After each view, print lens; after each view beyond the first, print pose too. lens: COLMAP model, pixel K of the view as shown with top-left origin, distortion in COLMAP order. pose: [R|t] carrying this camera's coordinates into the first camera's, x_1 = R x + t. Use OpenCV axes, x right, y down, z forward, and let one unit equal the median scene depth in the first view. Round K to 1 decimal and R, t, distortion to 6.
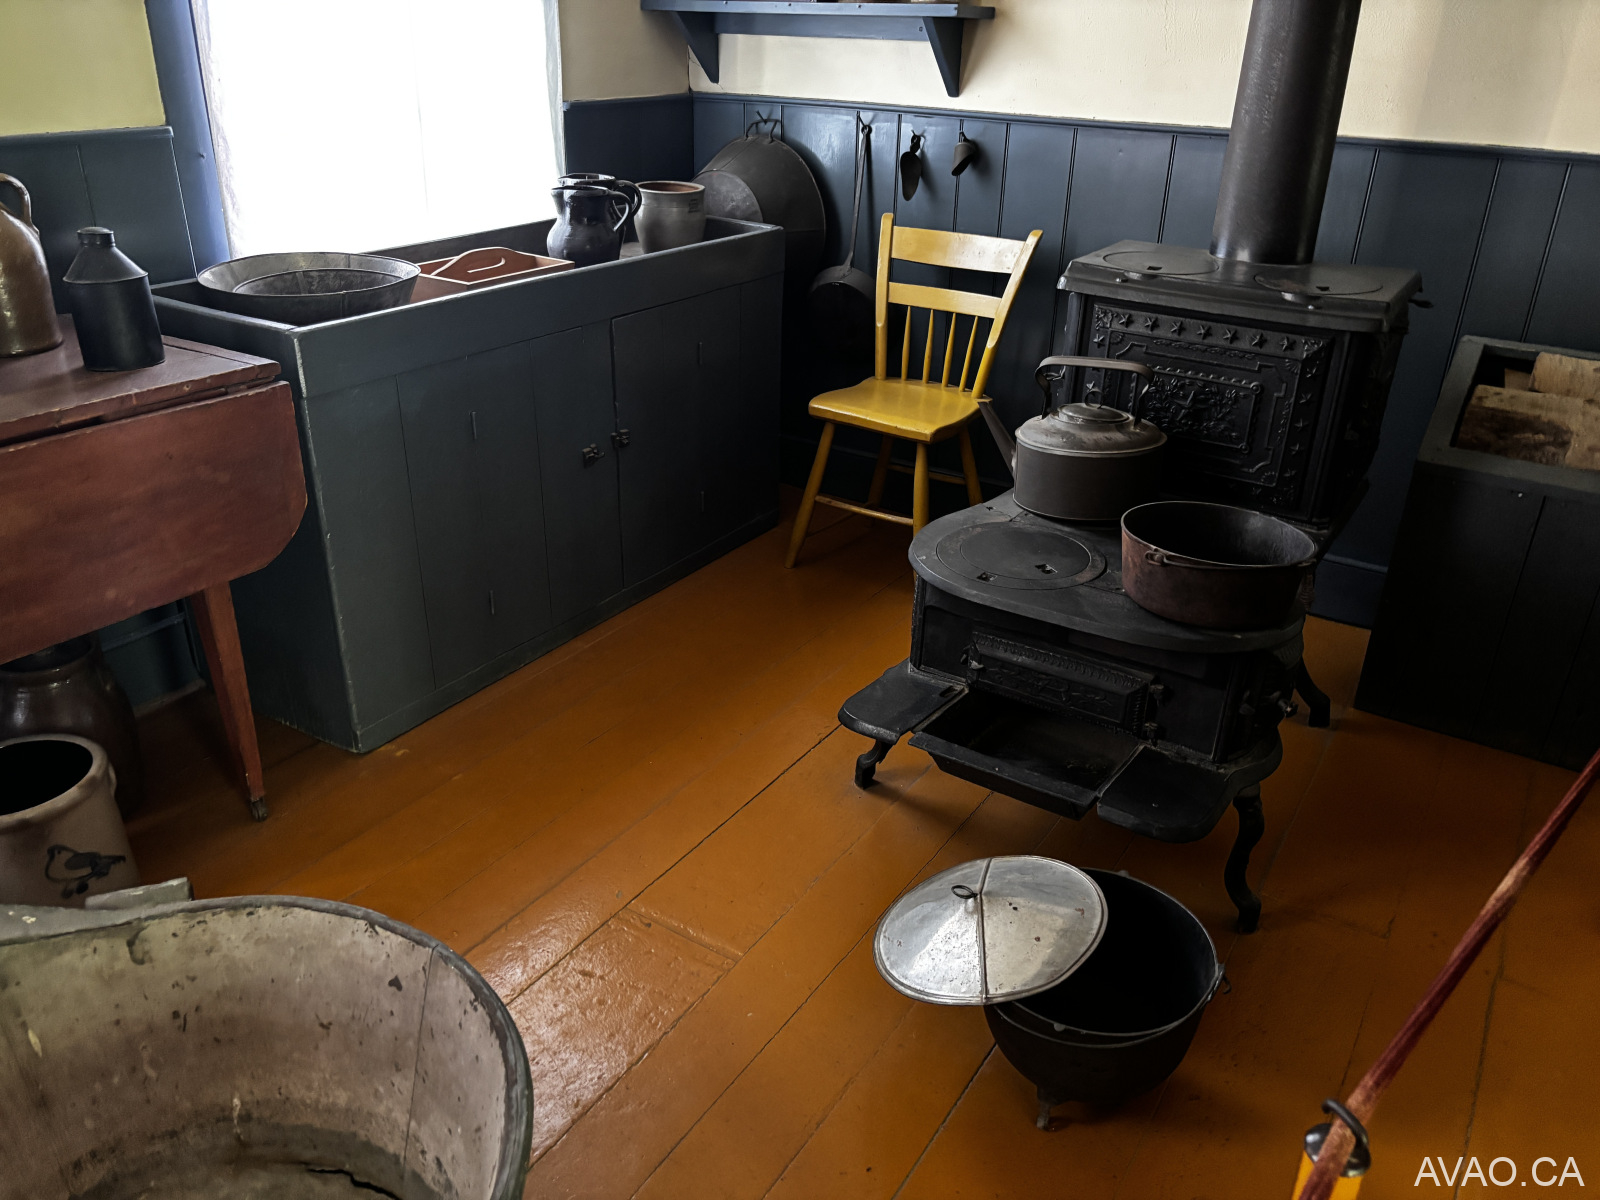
lens RADIAL K [[1224.6, 0, 800.0], [0, 1224.6, 600.0], [0, 0, 1]] dist [0.061981, -0.072200]
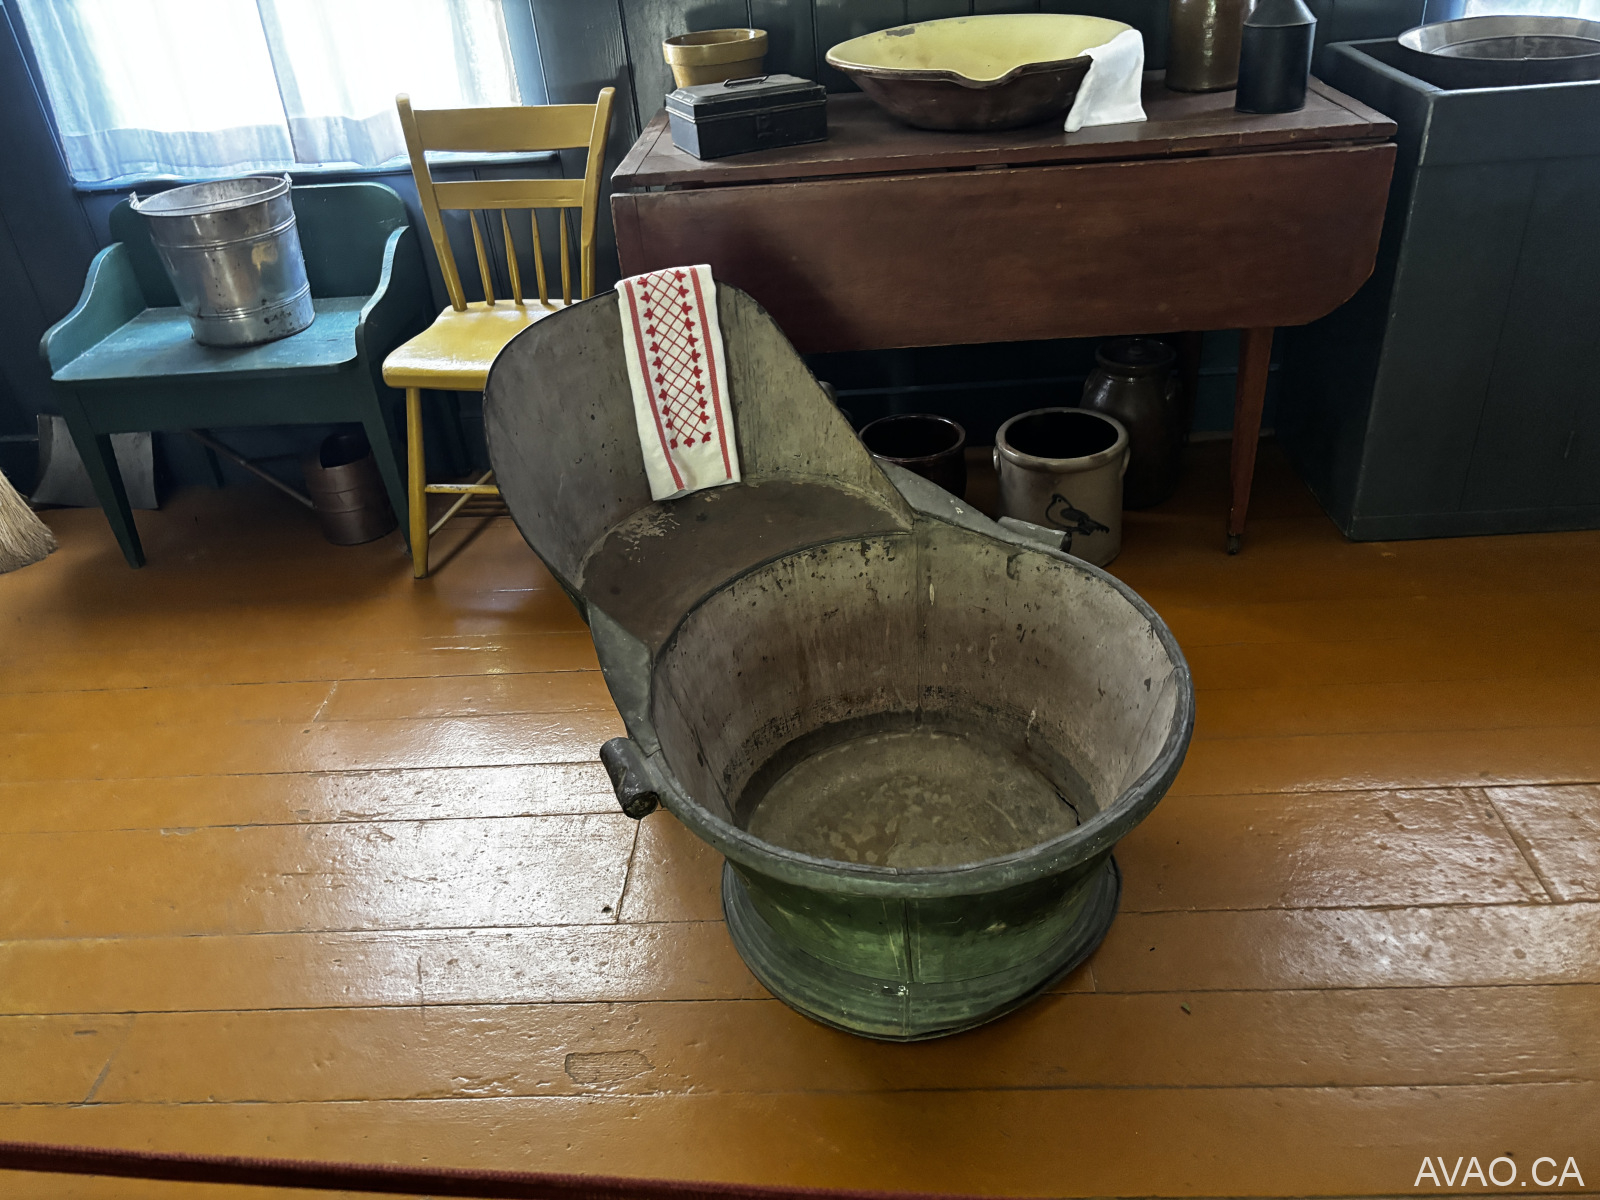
lens RADIAL K [[1224.6, 0, 800.0], [0, 1224.6, 600.0], [0, 0, 1]] dist [0.061981, -0.072200]
pose [[0.506931, 0.411893, -0.757209, 0.329987], [-0.287088, 0.908970, 0.302248, -0.010136], [0.812774, 0.064166, 0.579034, 0.076098]]
